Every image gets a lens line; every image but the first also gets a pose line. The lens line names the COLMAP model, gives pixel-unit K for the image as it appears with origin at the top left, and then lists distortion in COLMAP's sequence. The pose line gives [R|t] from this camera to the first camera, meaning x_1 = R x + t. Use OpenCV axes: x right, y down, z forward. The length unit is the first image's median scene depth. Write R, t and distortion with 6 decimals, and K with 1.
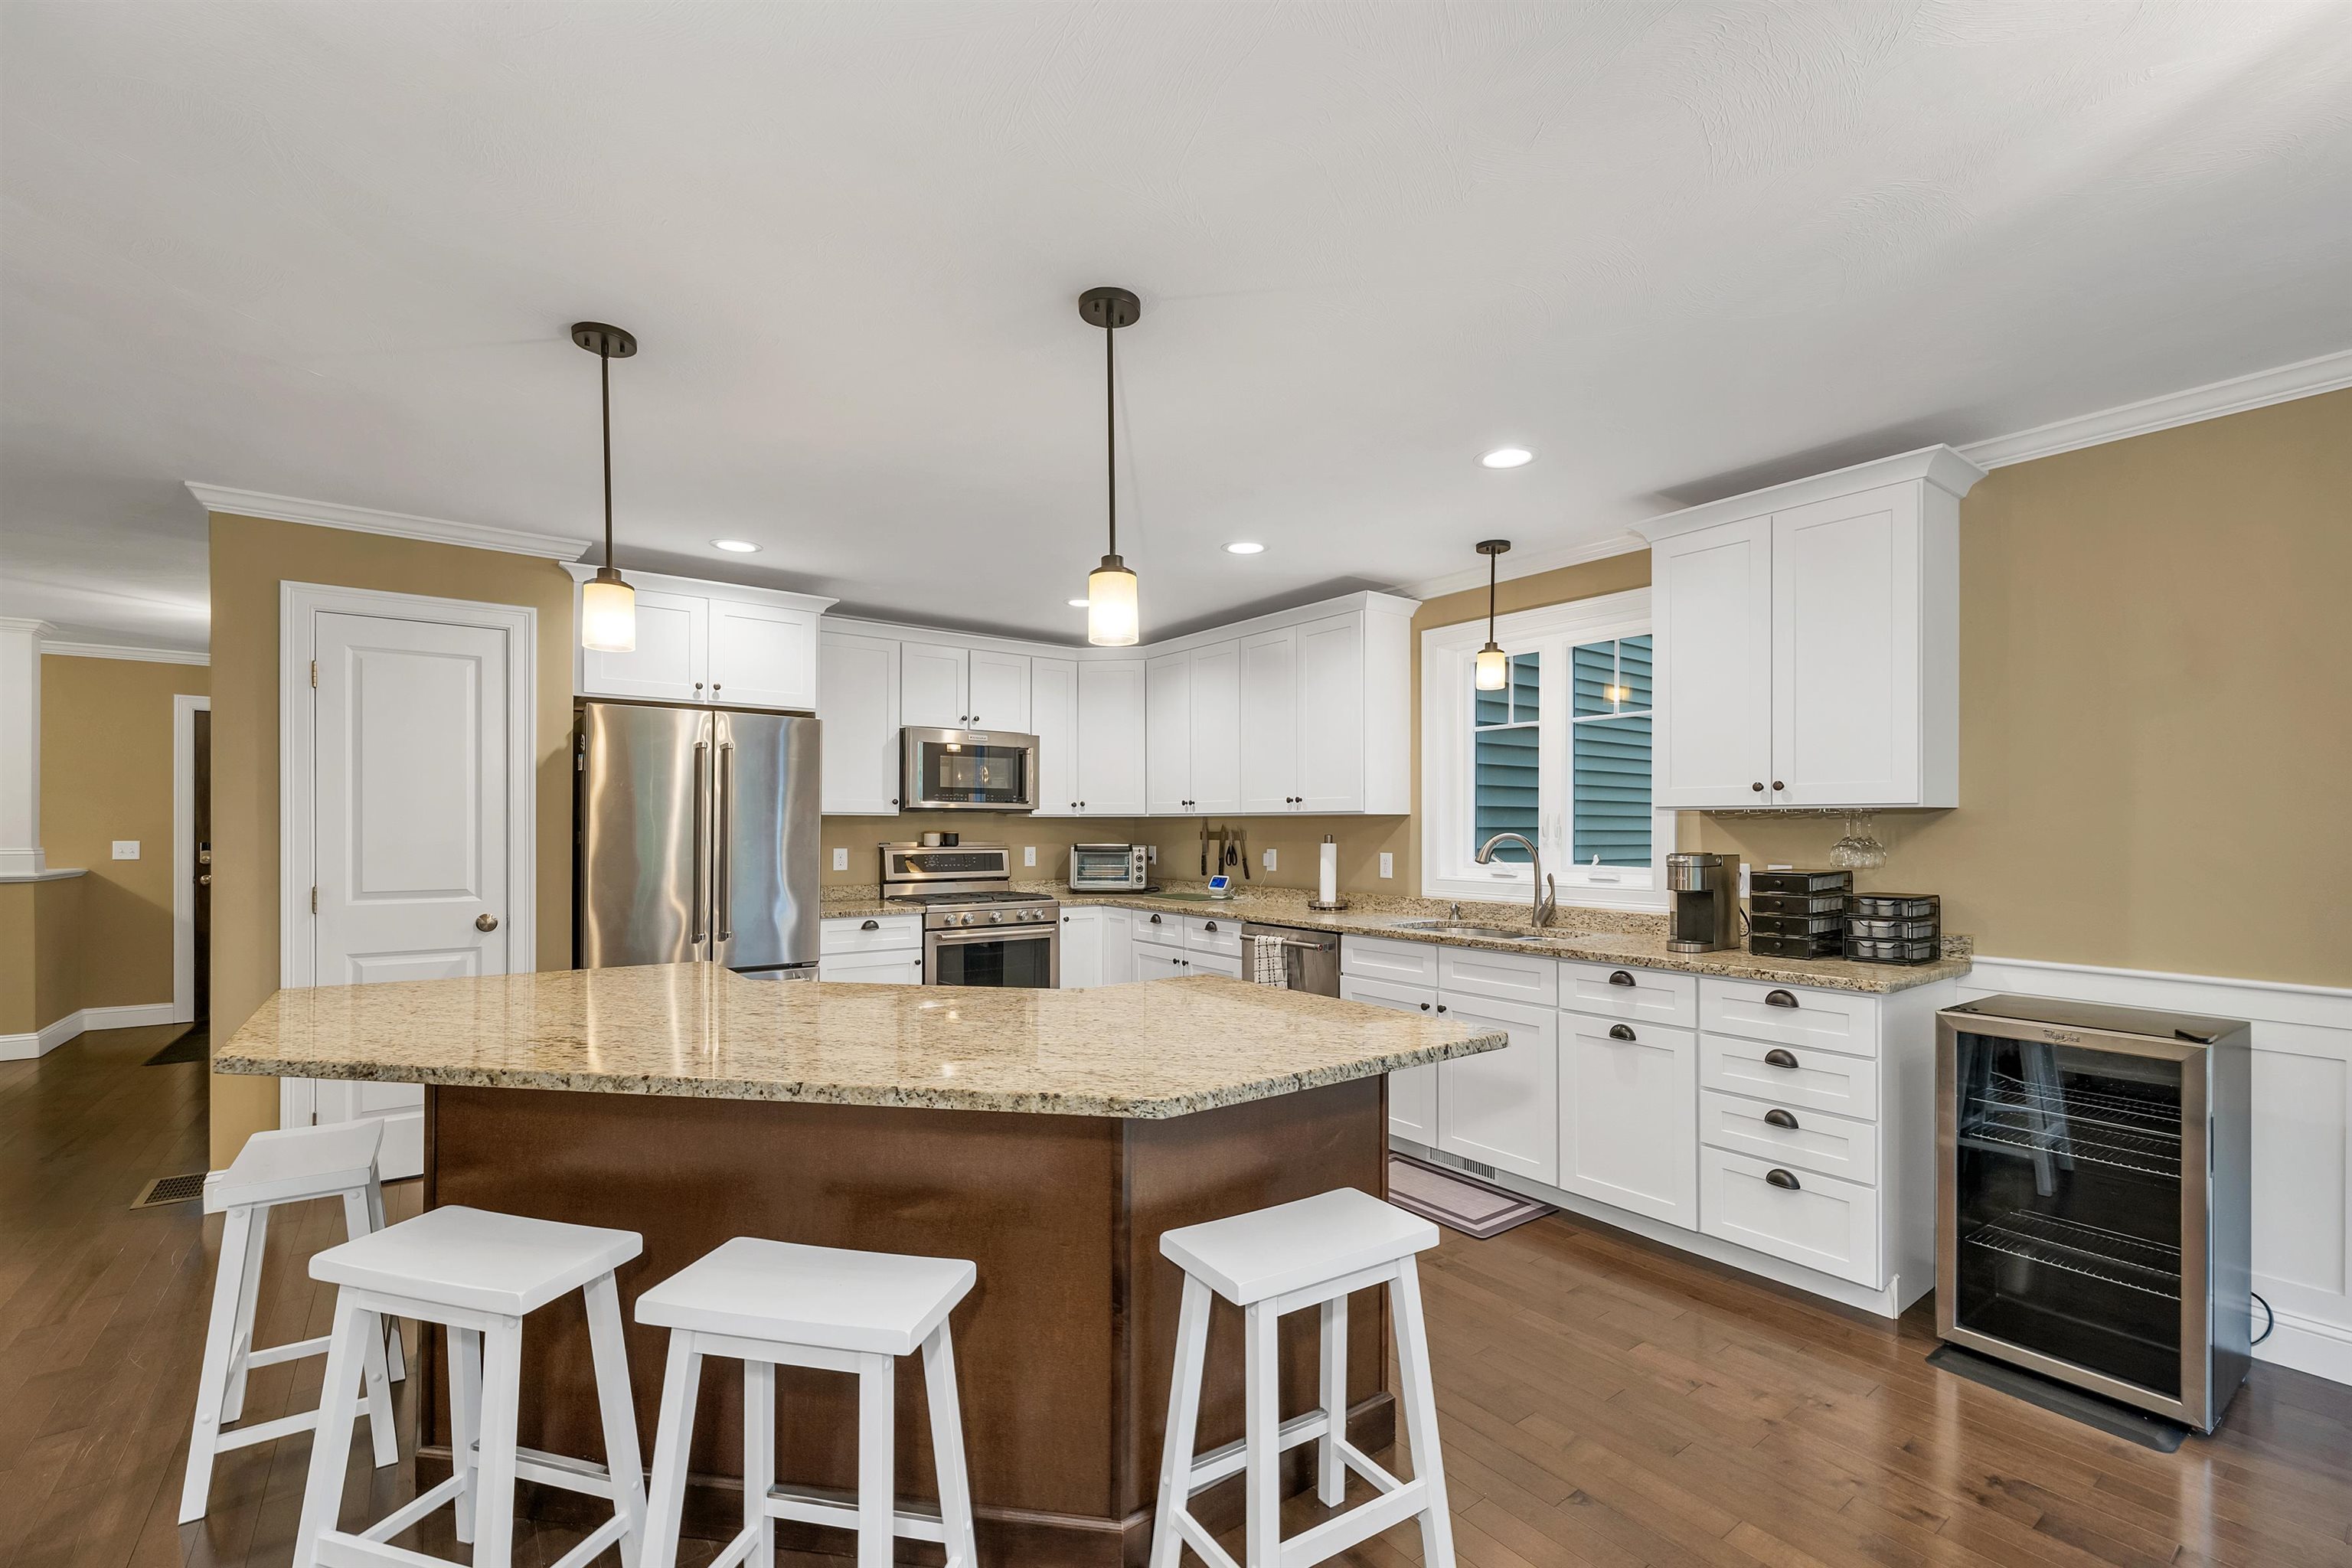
lens RADIAL K [[995.1, 0, 1170.8], [0, 995.1, 827.5], [0, 0, 1]] dist [0.002684, 0.000021]
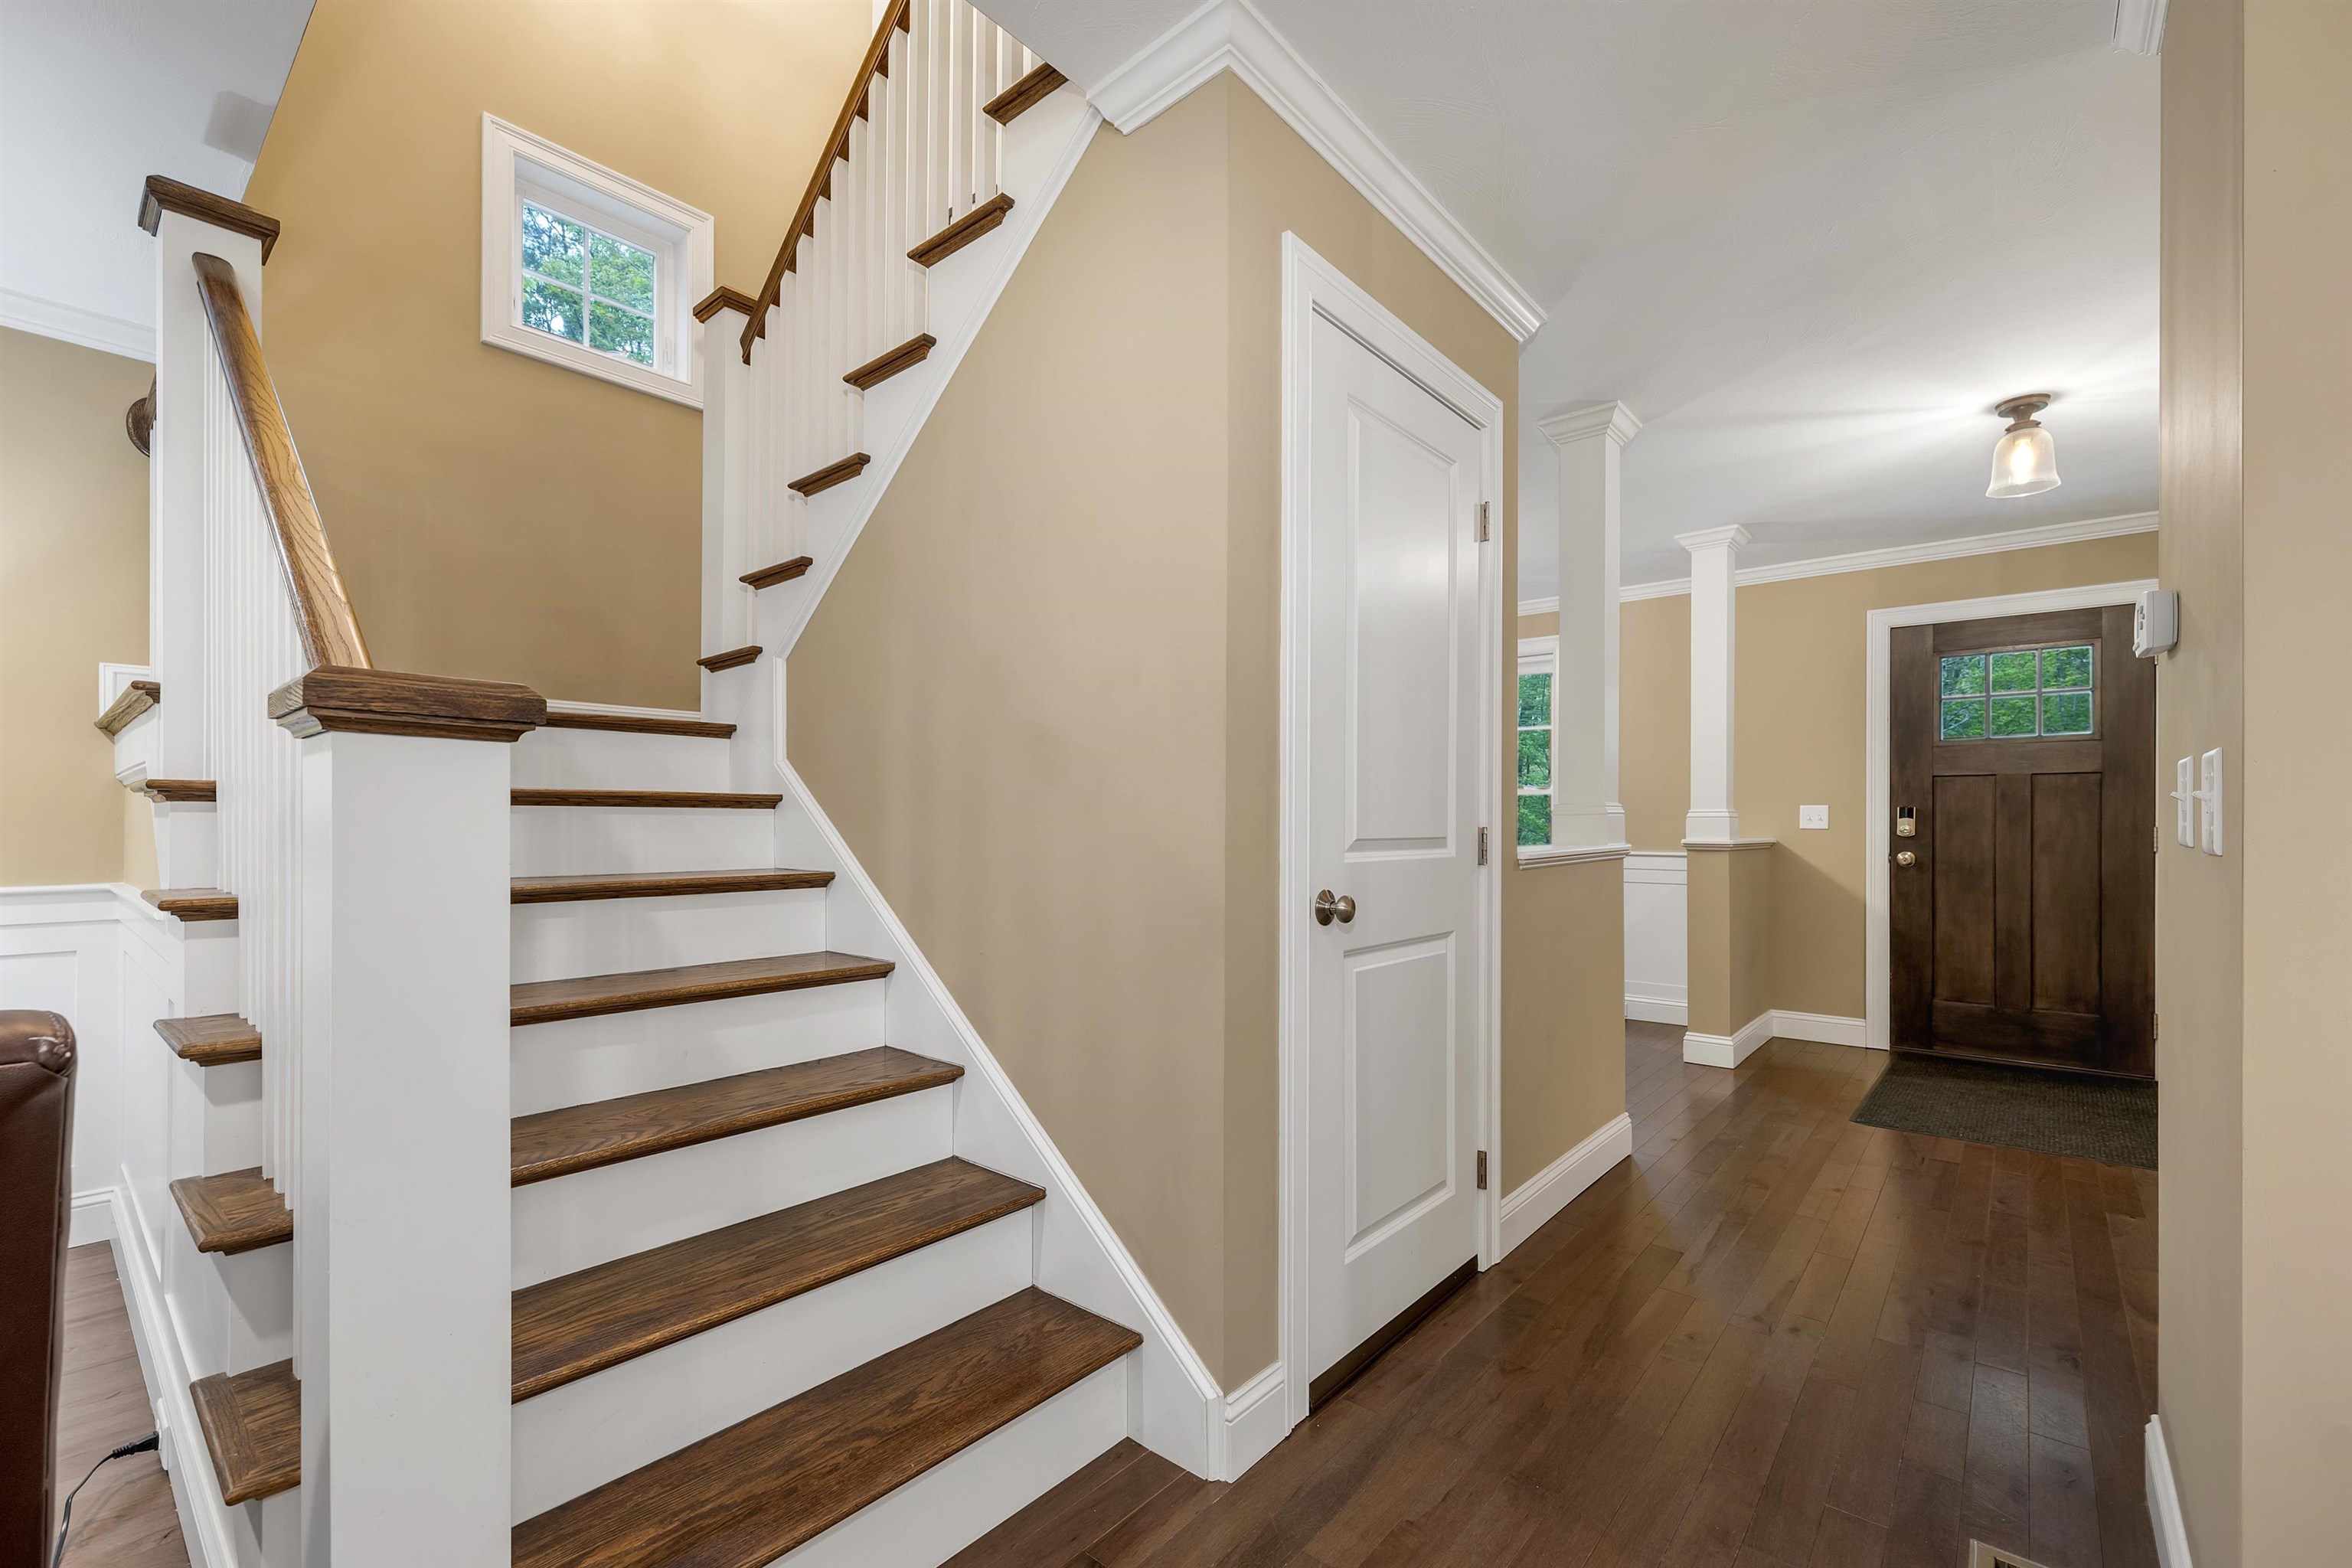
lens RADIAL K [[995.1, 0, 1187.2], [0, 995.1, 827.3], [0, 0, 1]] dist [0.002684, 0.000021]
pose [[0.233209, 0.001344, -0.972426, -0.505363], [-0.000739, 0.999999, 0.001205, 0.038635], [0.972426, 0.000438, 0.233209, 0.426020]]
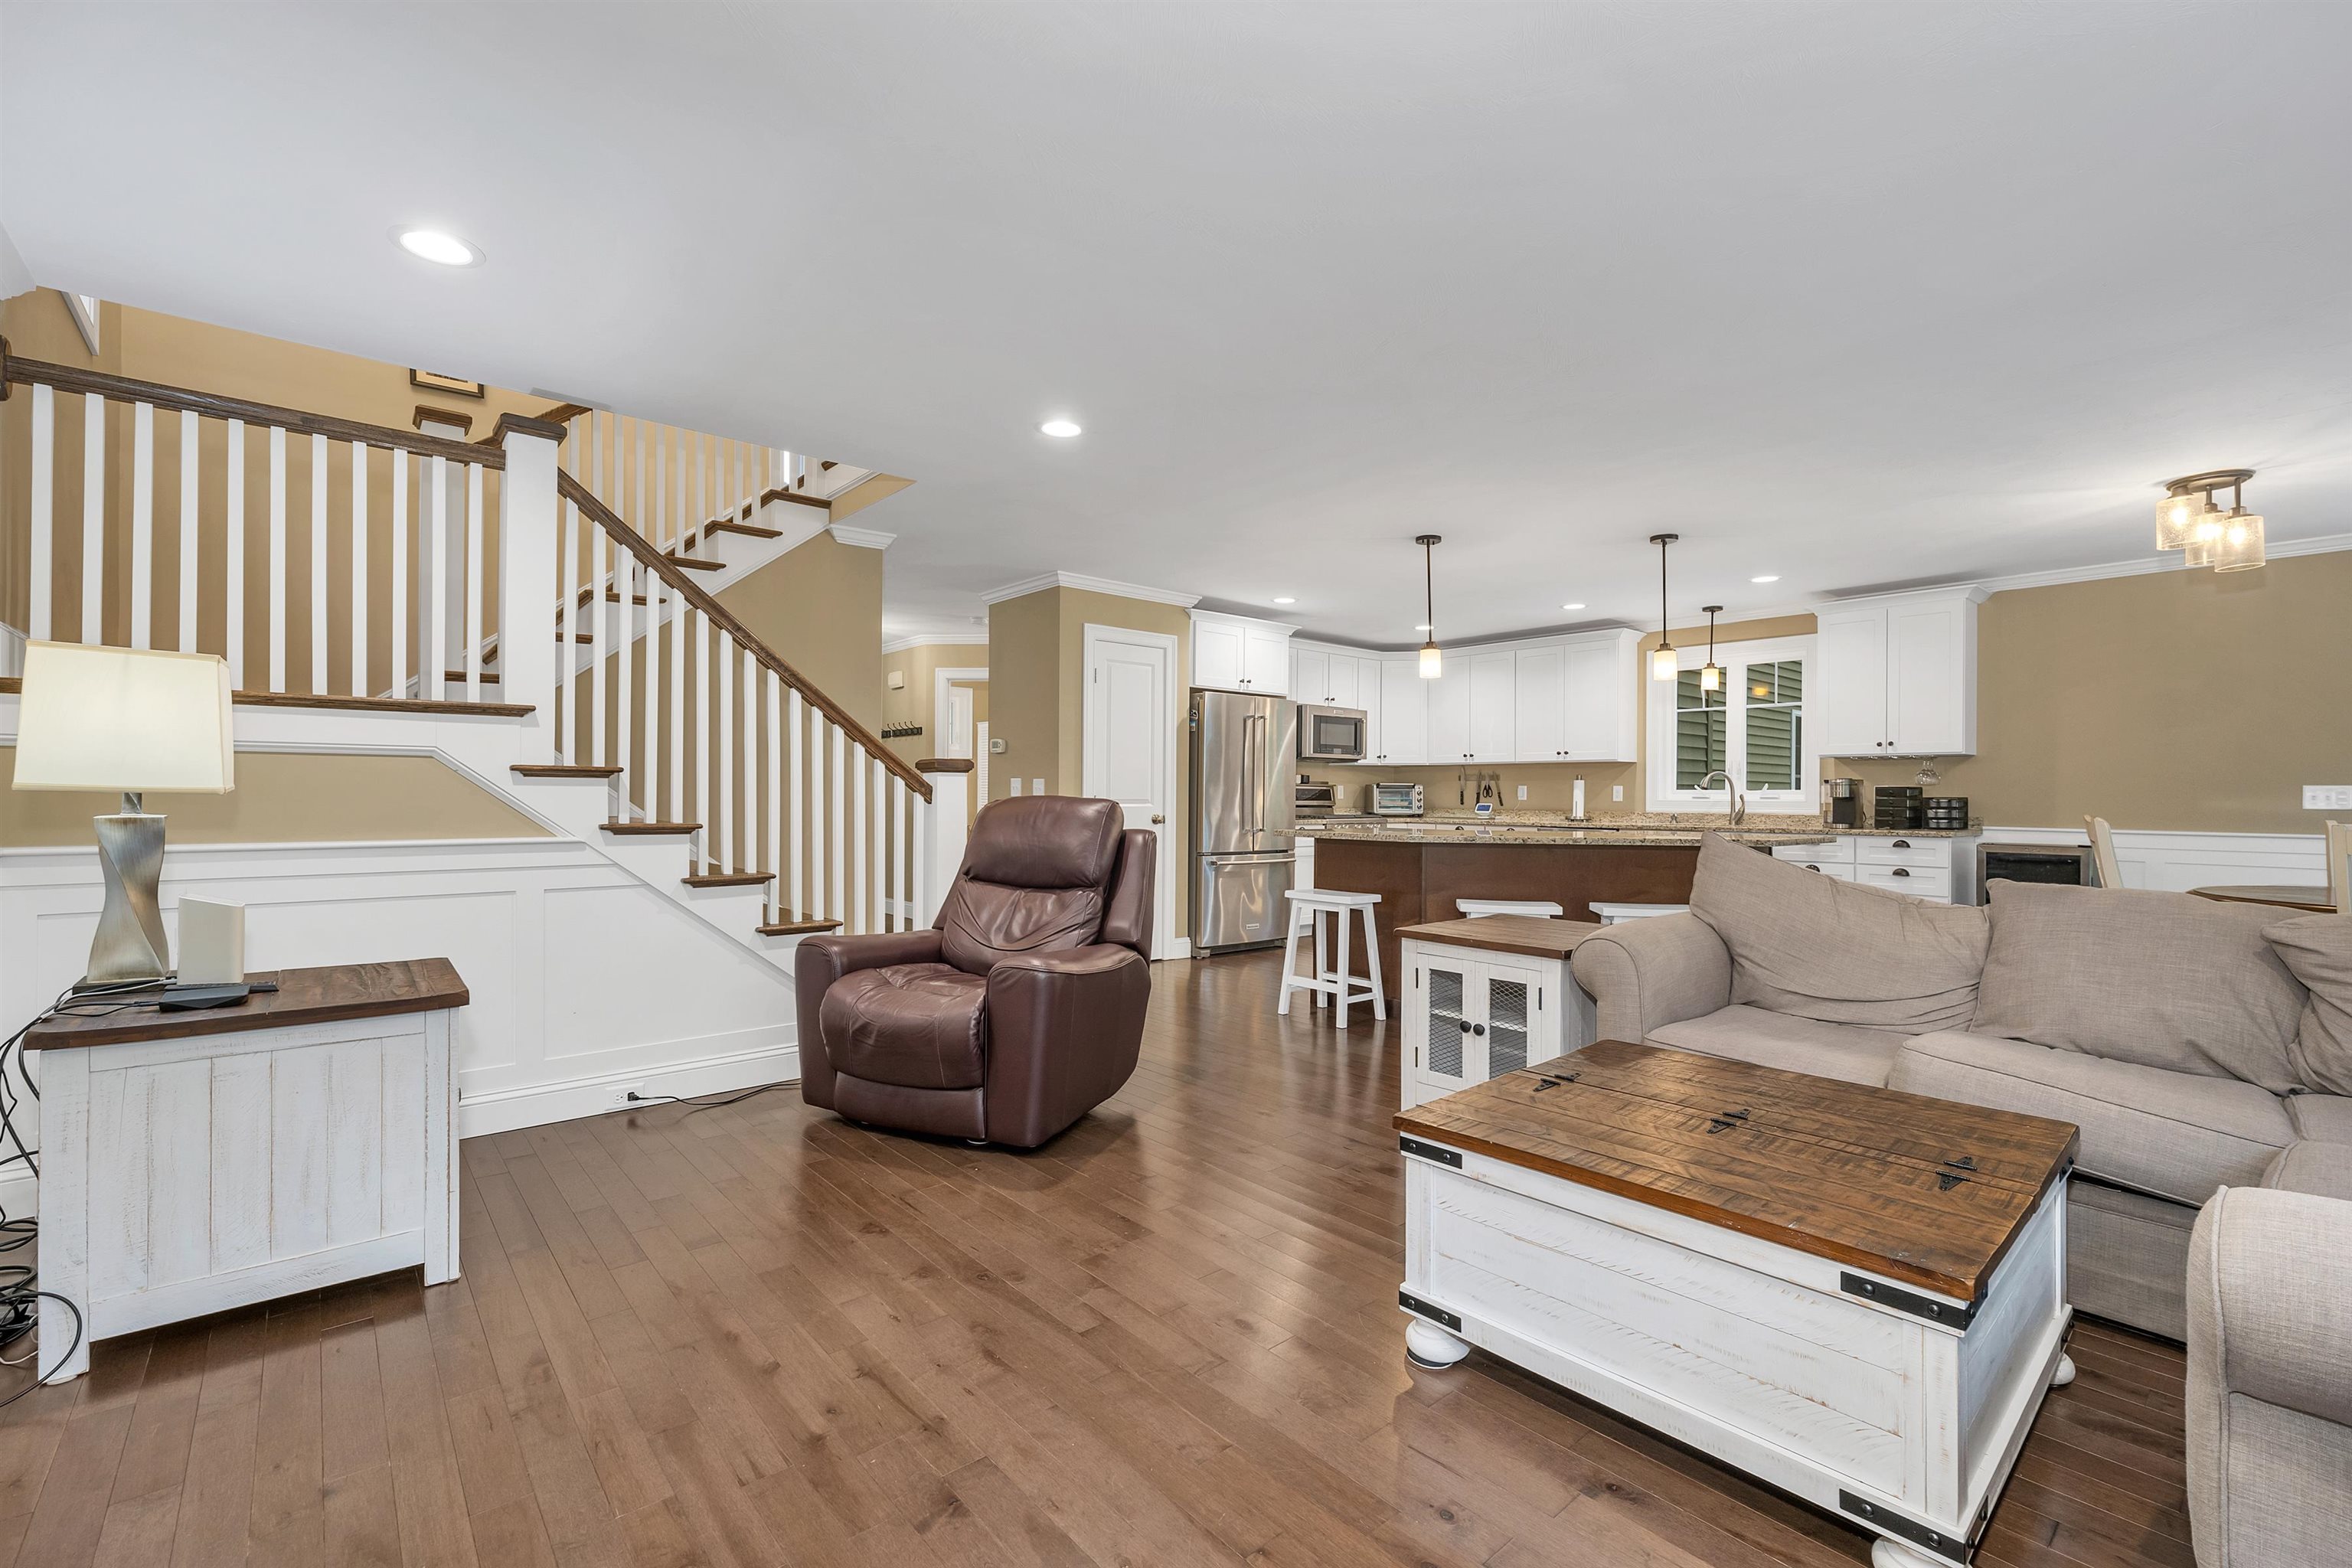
lens RADIAL K [[995.1, 0, 1188.3], [0, 995.1, 802.7], [0, 0, 1]] dist [0.002684, 0.000021]
pose [[0.996816, 0.002541, 0.079696, -0.594357], [-0.003306, 0.999950, 0.009460, 0.038507], [-0.079668, -0.009693, 0.996774, -0.550580]]
